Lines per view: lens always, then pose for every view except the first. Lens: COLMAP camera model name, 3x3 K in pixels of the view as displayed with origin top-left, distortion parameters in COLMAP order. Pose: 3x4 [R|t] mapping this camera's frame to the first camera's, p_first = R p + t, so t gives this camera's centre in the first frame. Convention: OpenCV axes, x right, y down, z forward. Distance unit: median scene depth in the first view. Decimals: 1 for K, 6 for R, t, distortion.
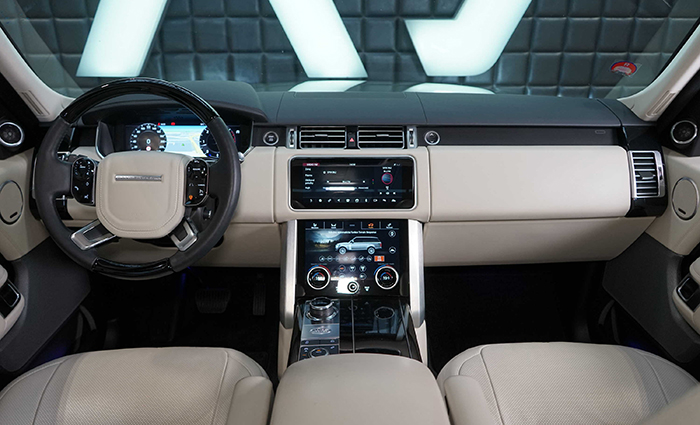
lens RADIAL K [[550.9, 0, 350.0], [0, 550.9, 212.5], [0, 0, 1]] dist [0.005802, 0.002227]
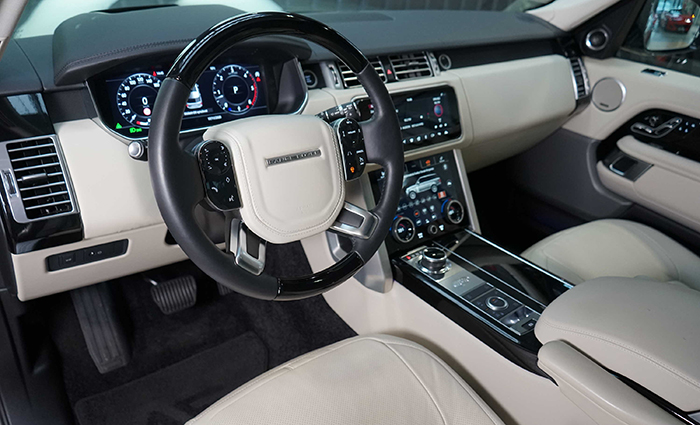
lens RADIAL K [[550.9, 0, 350.0], [0, 550.9, 212.5], [0, 0, 1]] dist [0.005802, 0.002227]
pose [[0.797878, -0.234941, 0.555152, -0.611986], [0.139001, 0.967812, 0.209805, -0.110041], [-0.586575, -0.090232, 0.804853, 0.308431]]
